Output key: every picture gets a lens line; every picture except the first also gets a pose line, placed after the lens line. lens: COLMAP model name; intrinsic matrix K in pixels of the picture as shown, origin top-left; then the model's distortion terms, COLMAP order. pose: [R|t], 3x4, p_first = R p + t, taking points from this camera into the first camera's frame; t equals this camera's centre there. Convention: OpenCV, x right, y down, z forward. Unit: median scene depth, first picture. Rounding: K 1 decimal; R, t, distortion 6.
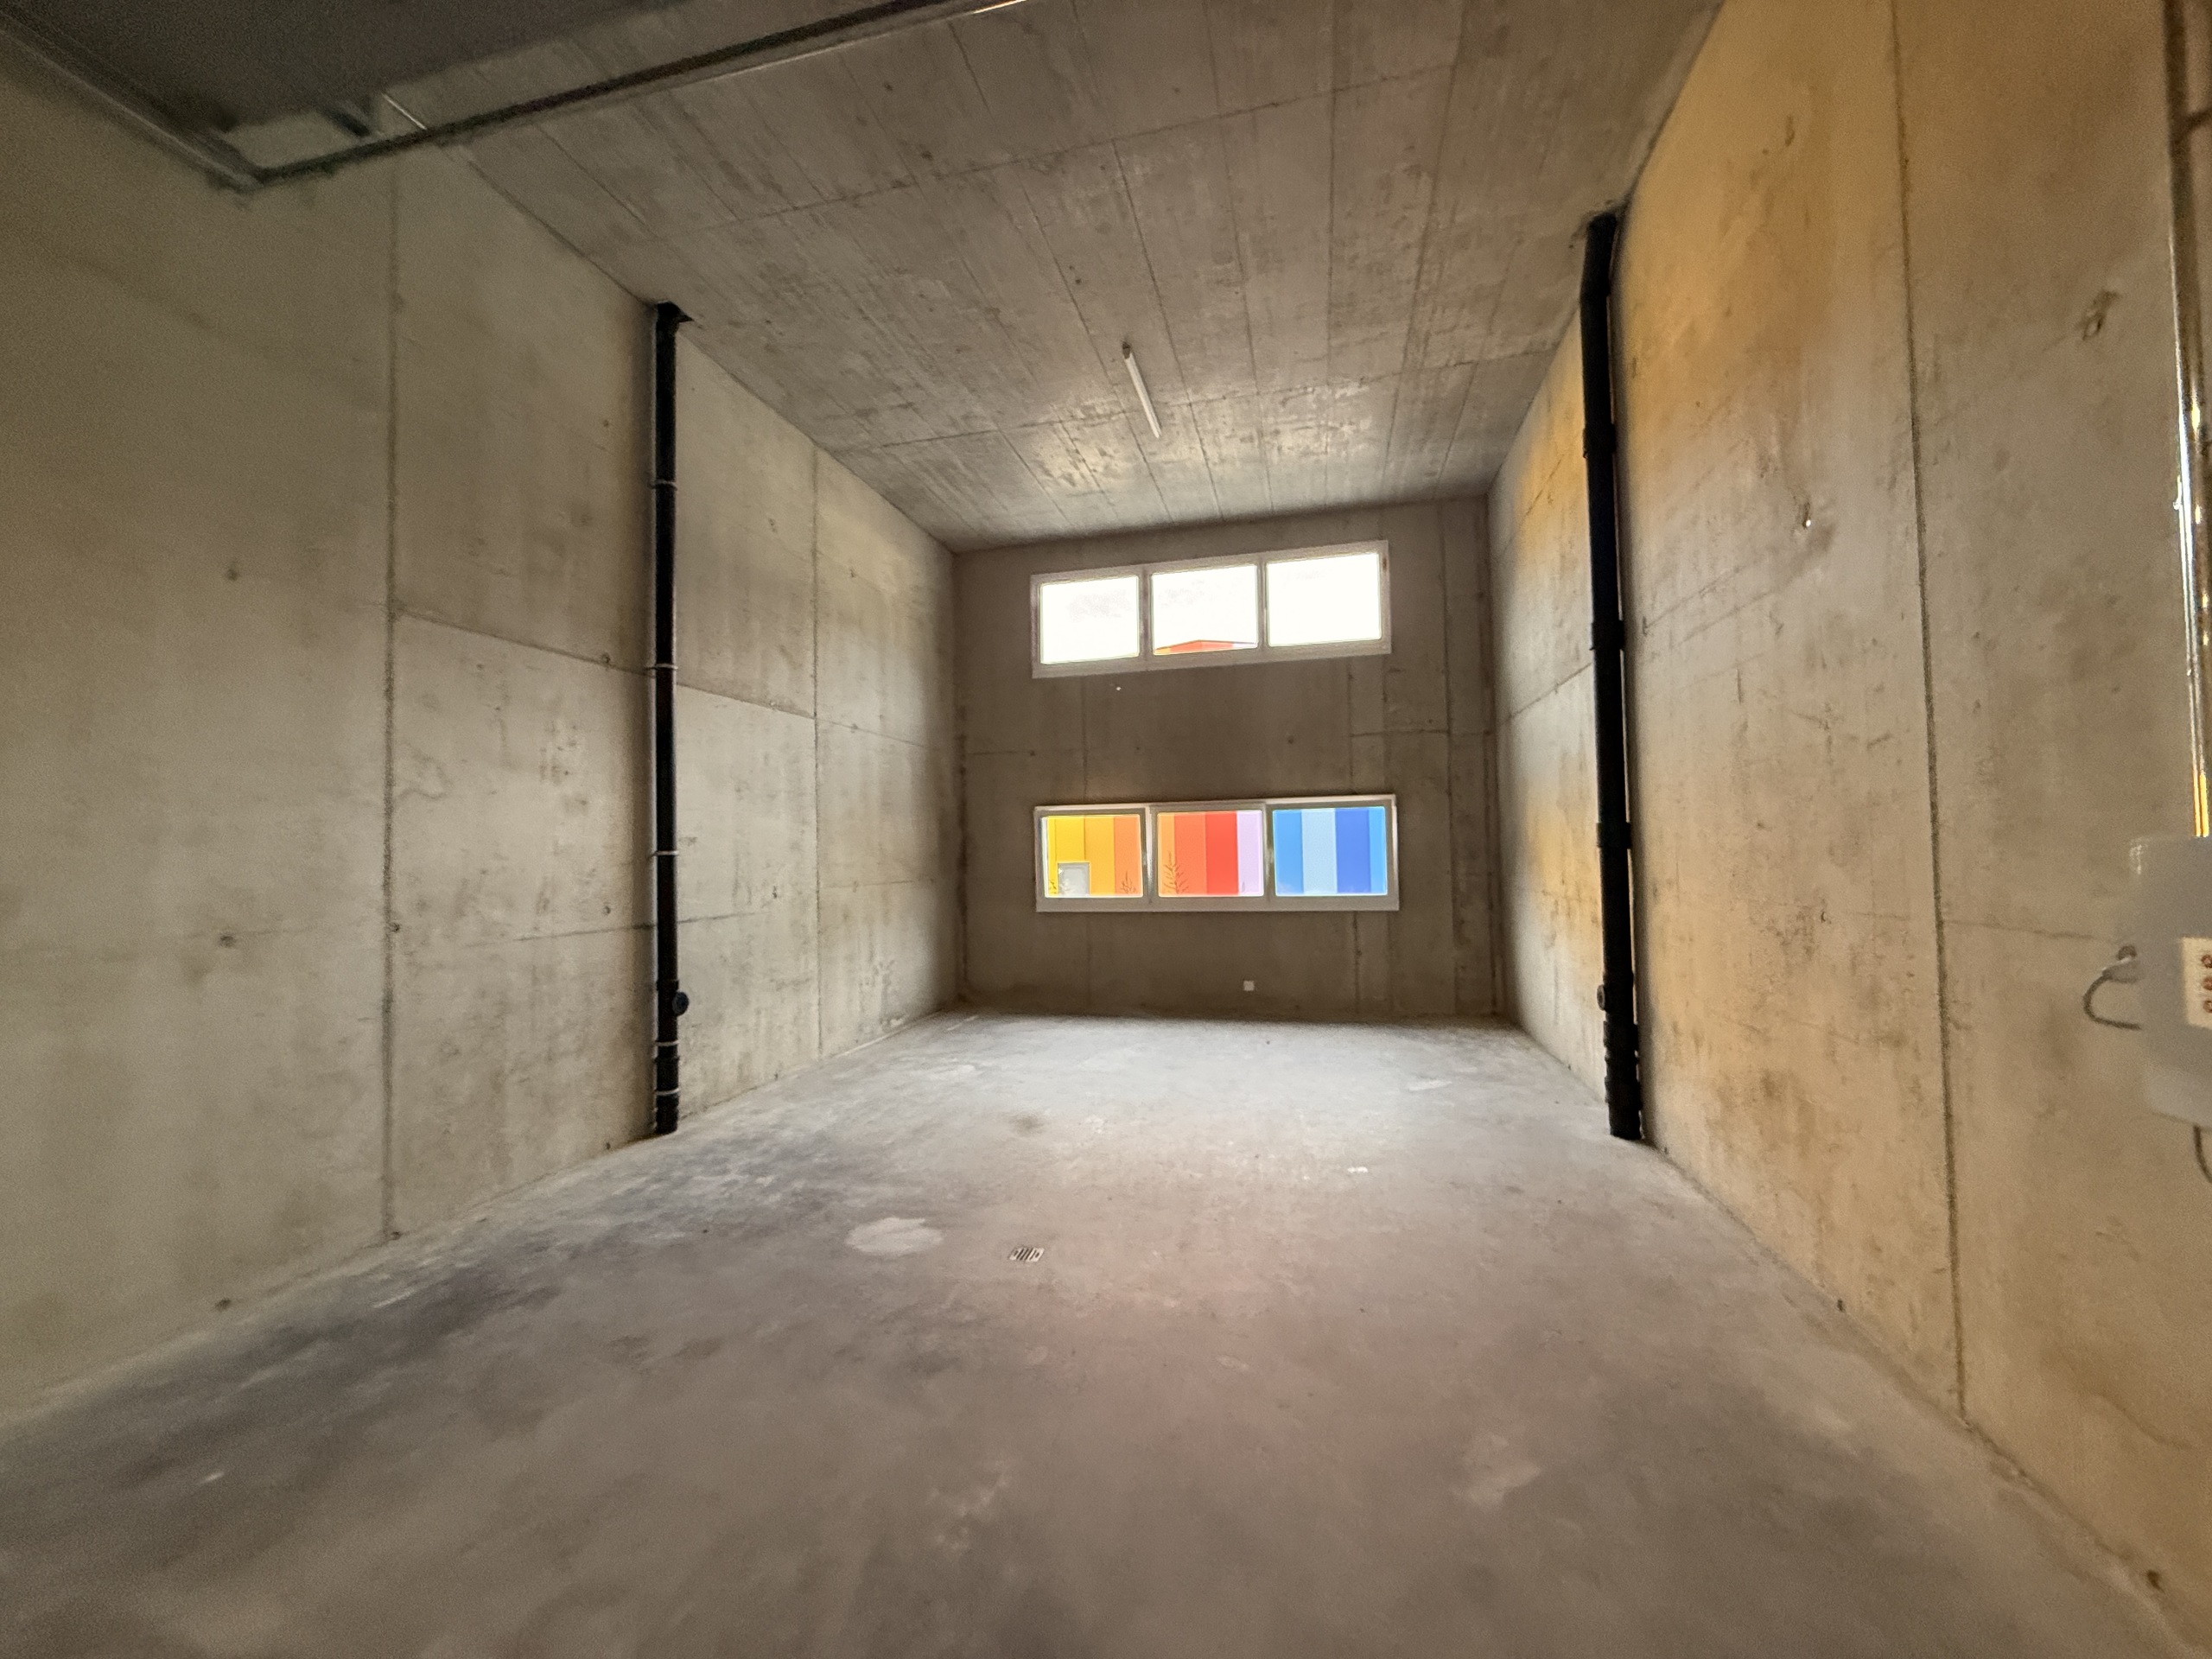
lens RADIAL K [[878.0, 0, 1100.7], [0, 878.0, 827.9], [0, 0, 1]] dist [-0.000012, 0.000066]
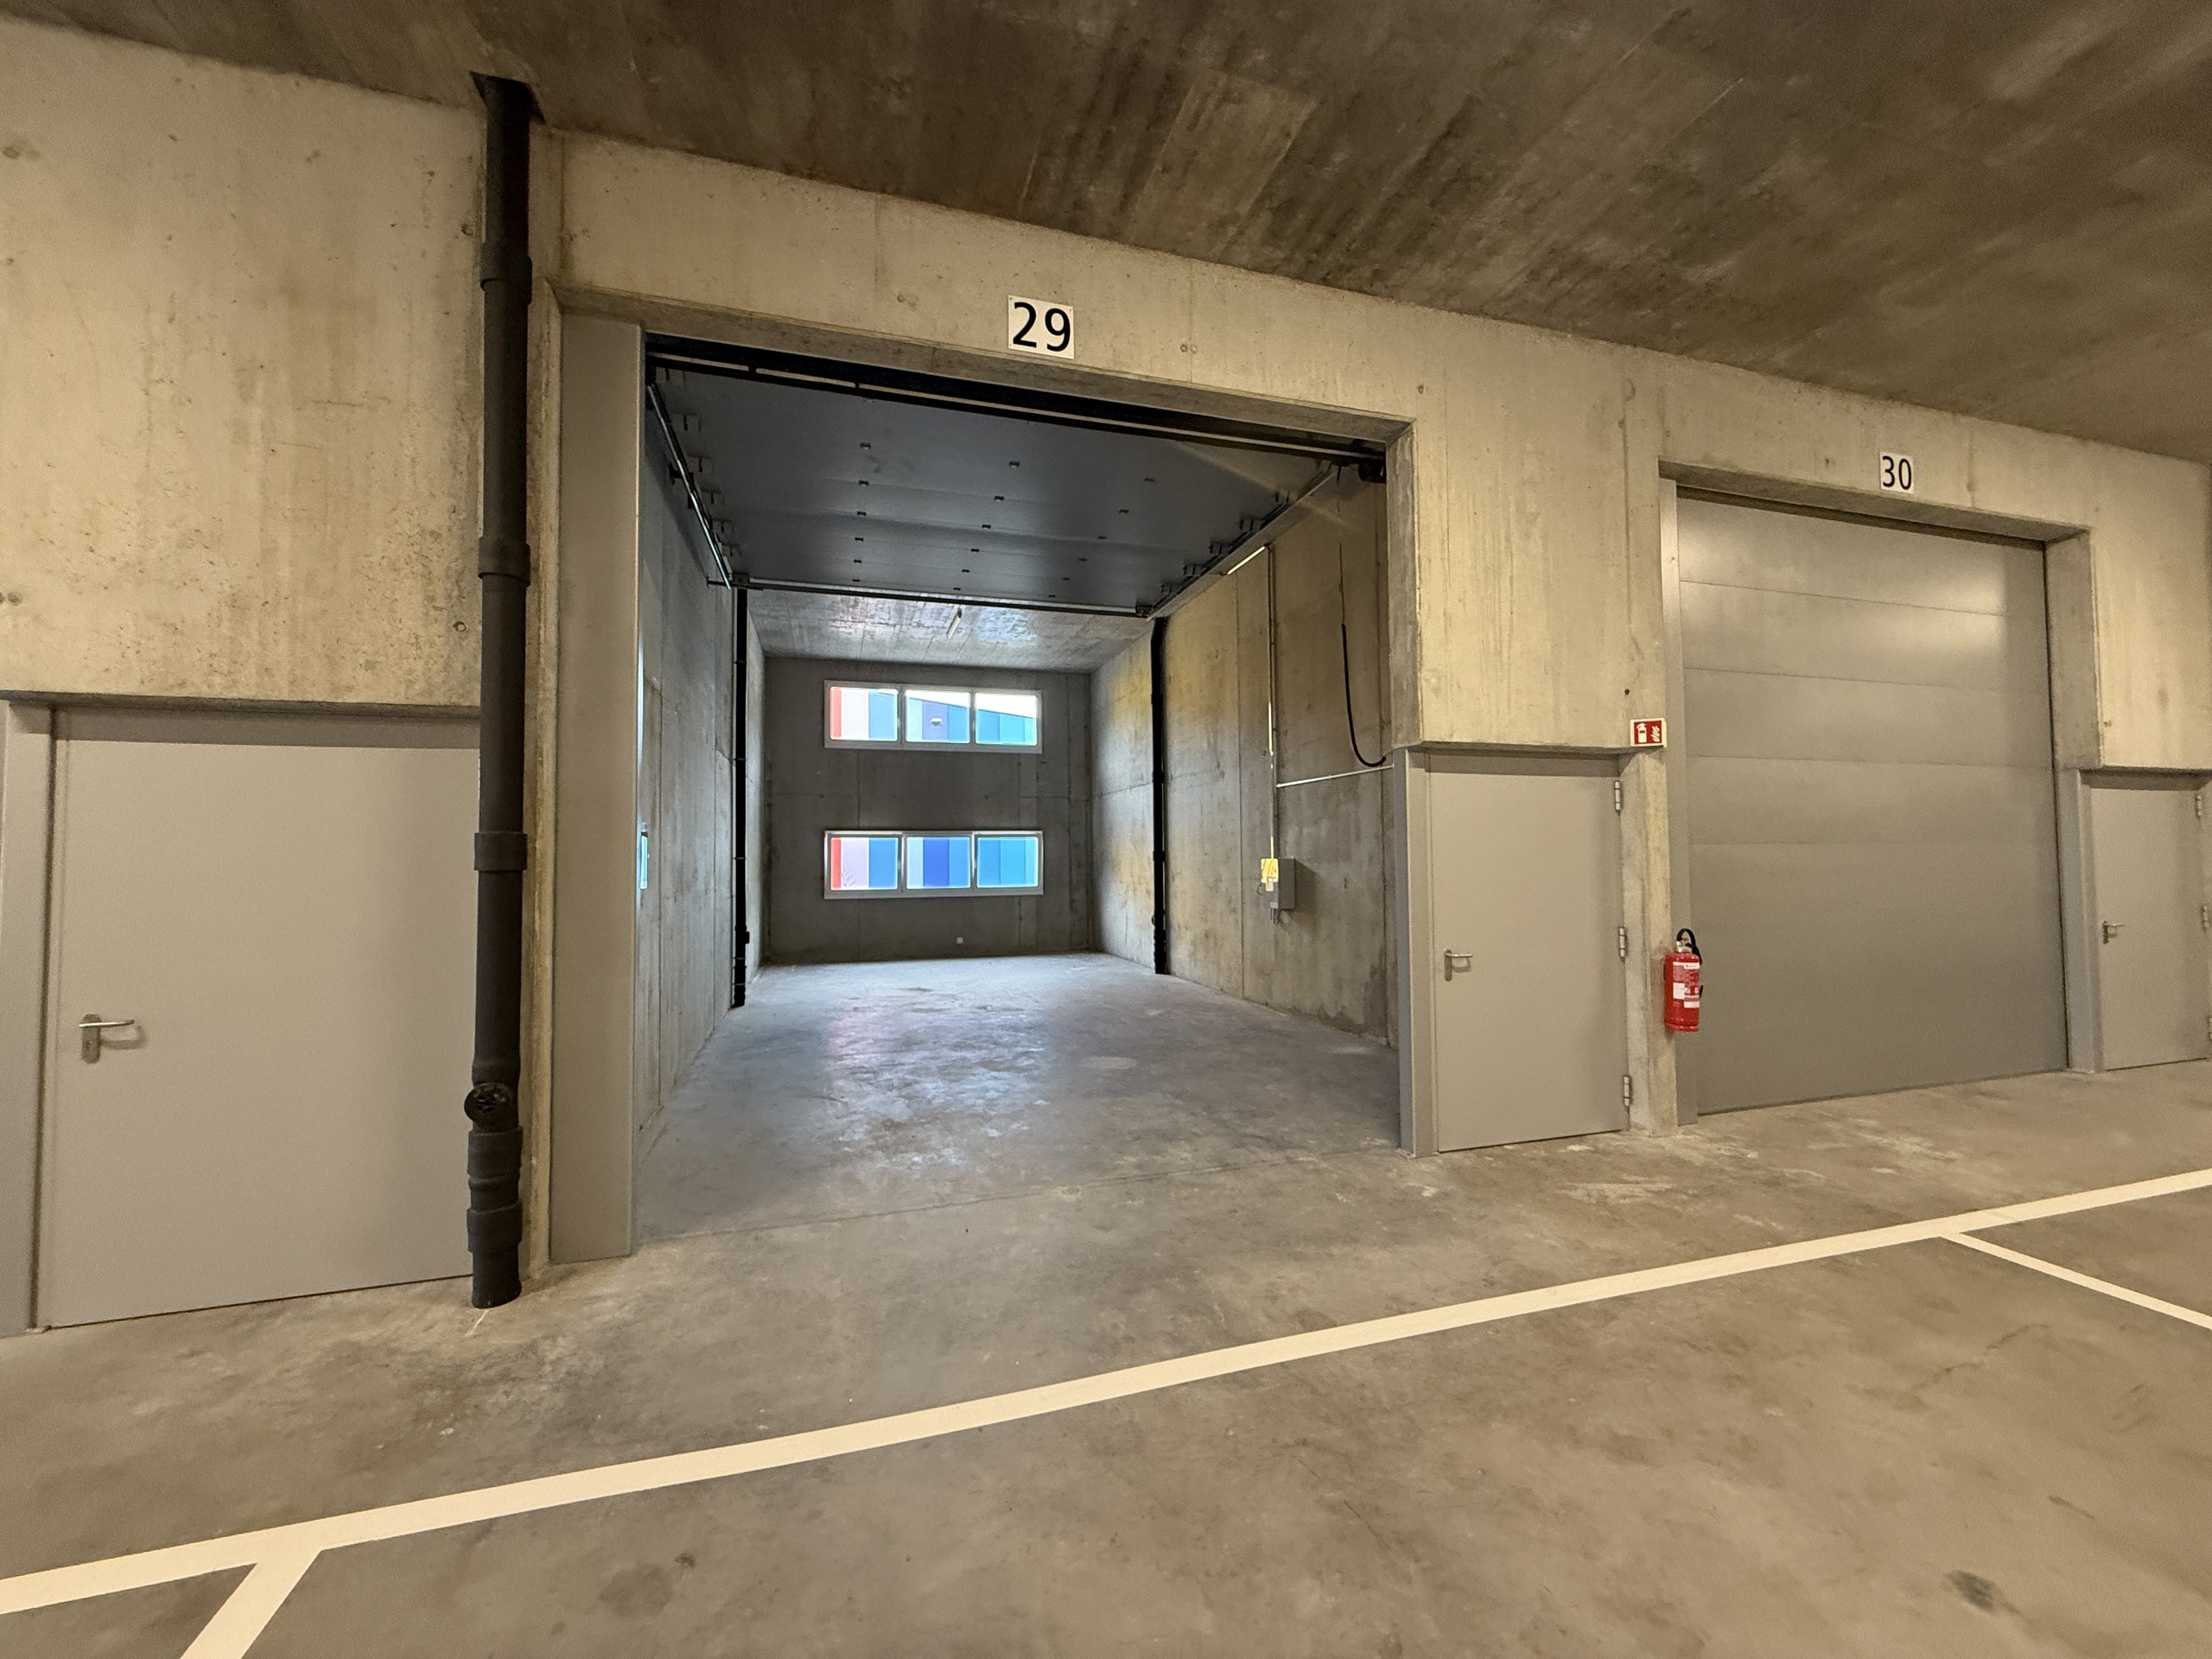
lens RADIAL K [[878.0, 0, 1100.7], [0, 878.0, 827.9], [0, 0, 1]] dist [-0.000012, 0.000066]
pose [[0.858710, 0.030184, 0.511573, -0.876139], [-0.022492, 0.999522, -0.021219, -0.015354], [-0.511969, 0.006715, 0.858978, -1.116484]]
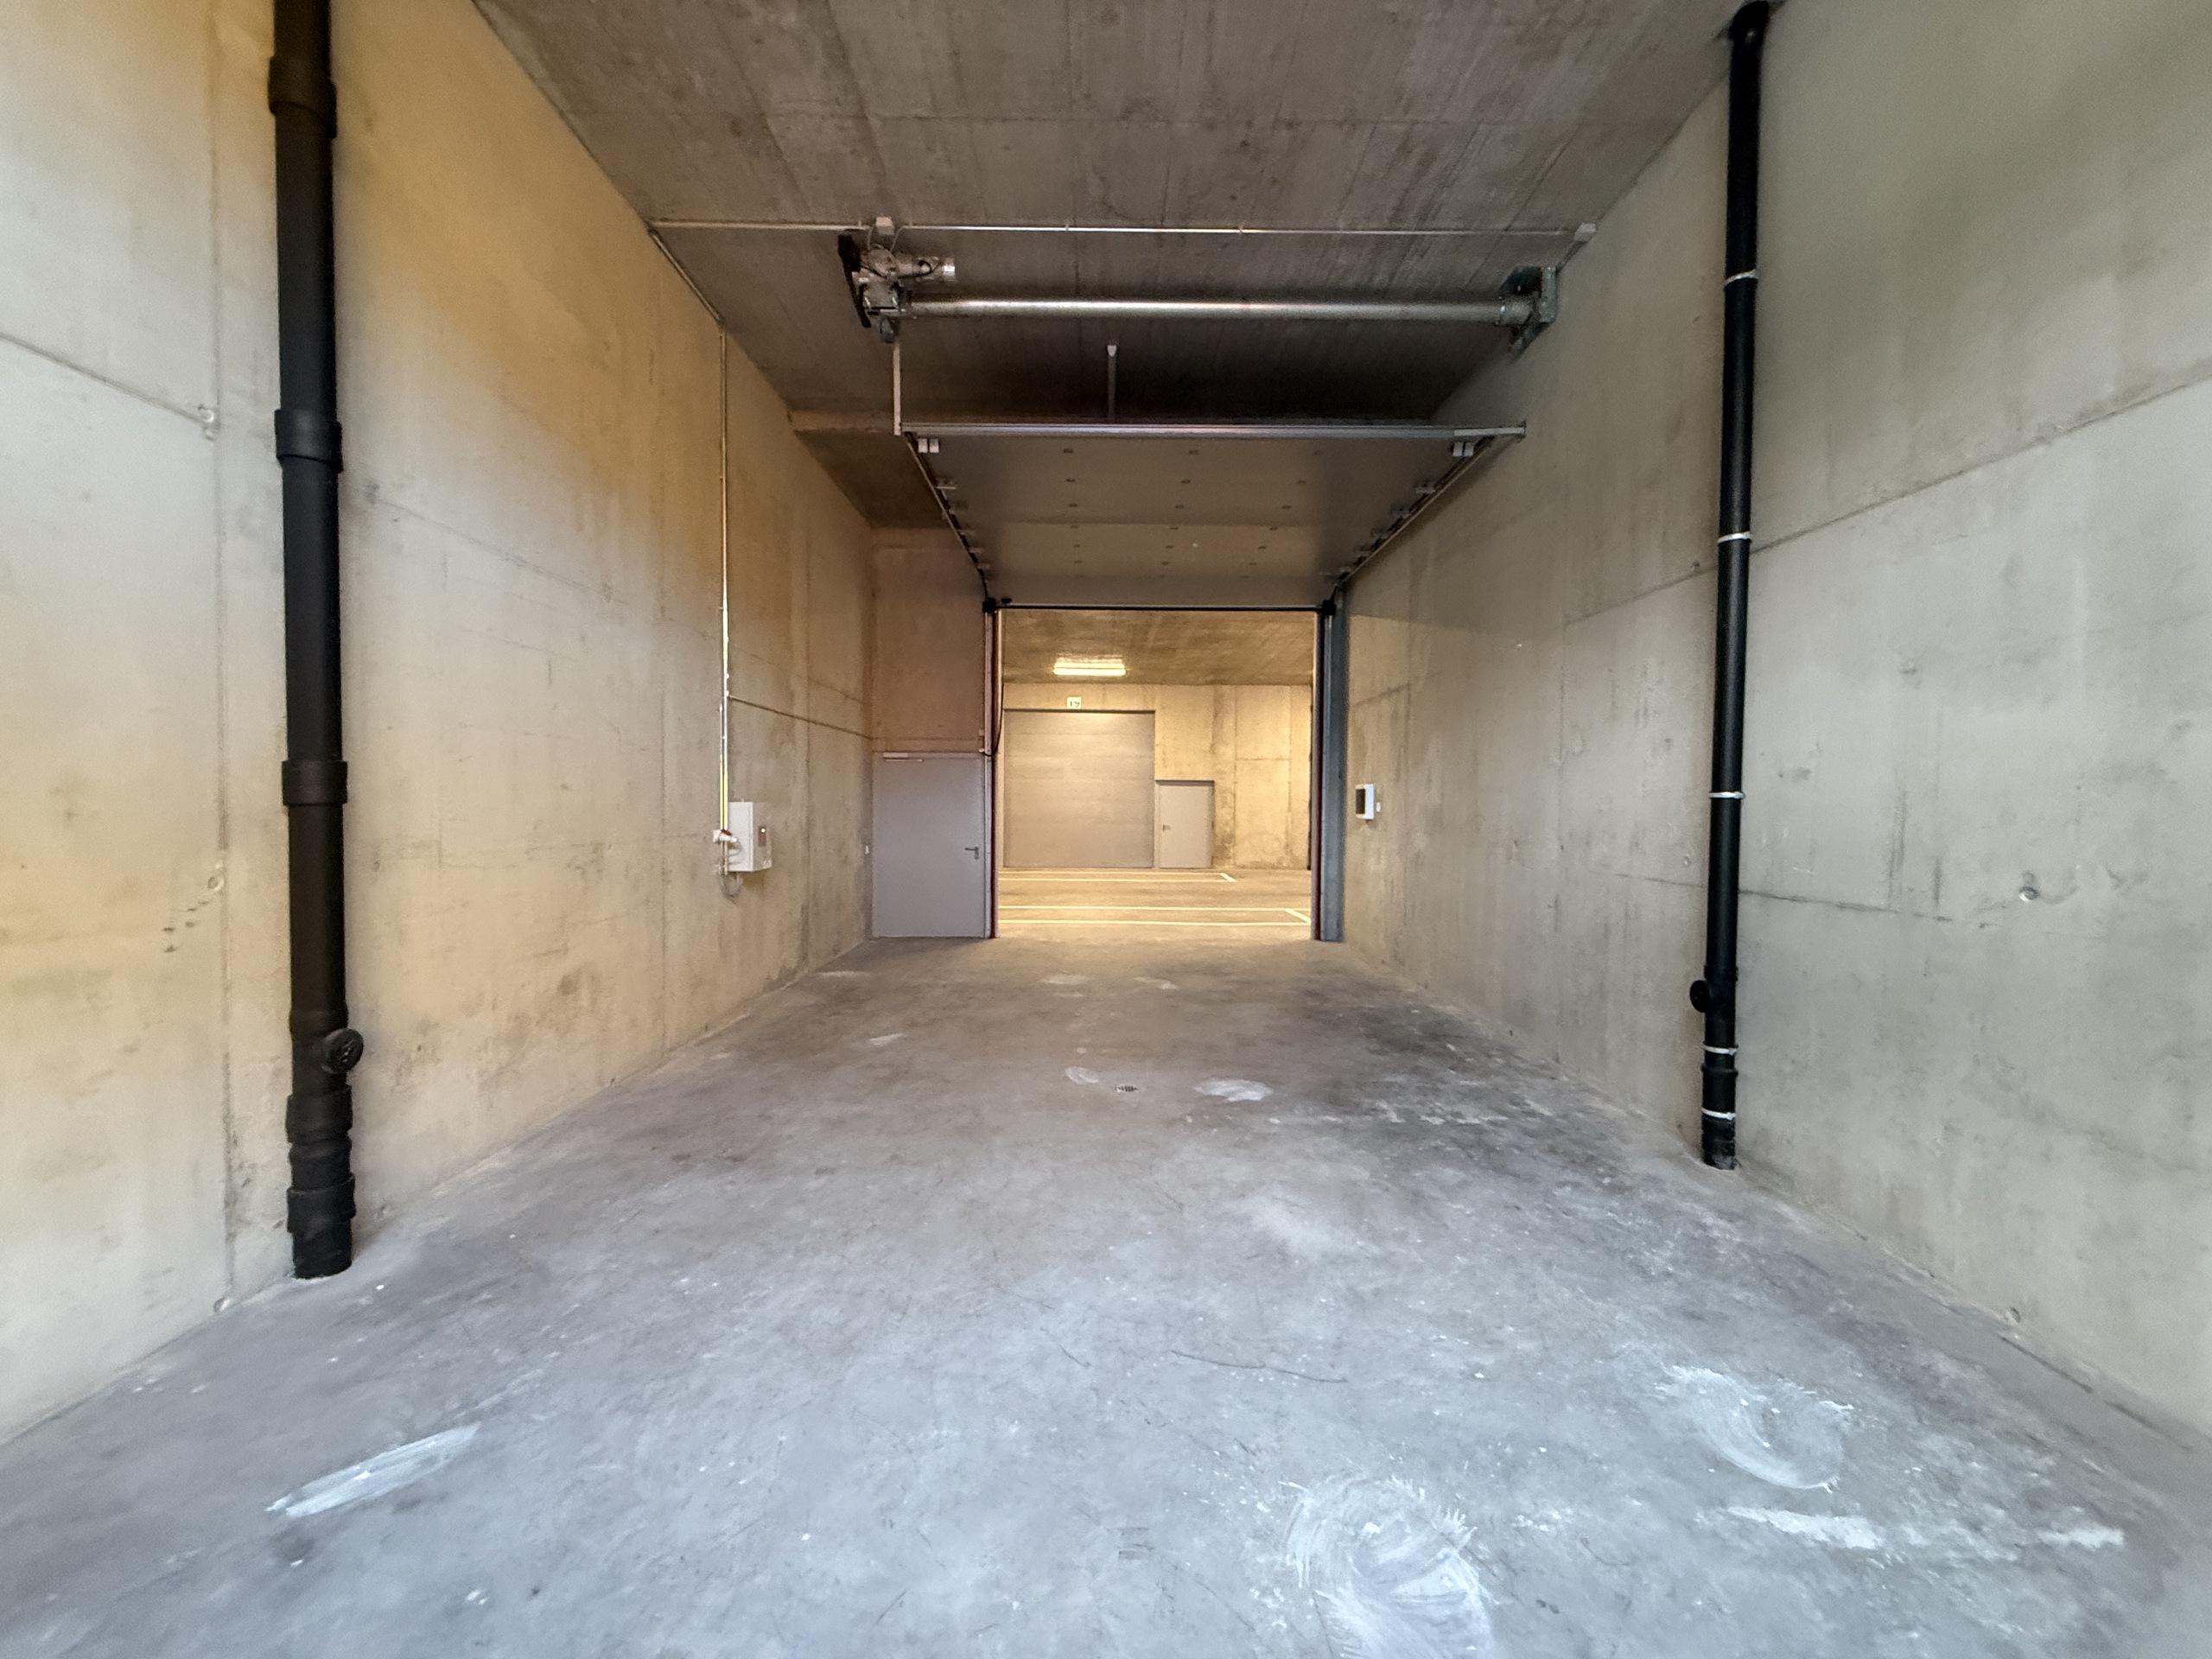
lens RADIAL K [[878.0, 0, 1100.7], [0, 878.0, 827.9], [0, 0, 1]] dist [-0.000012, 0.000066]
pose [[-0.969770, 0.017993, -0.243357, 0.215829], [0.018029, 0.999835, 0.002081, 0.049502], [0.243355, -0.002369, -0.969934, 1.742361]]
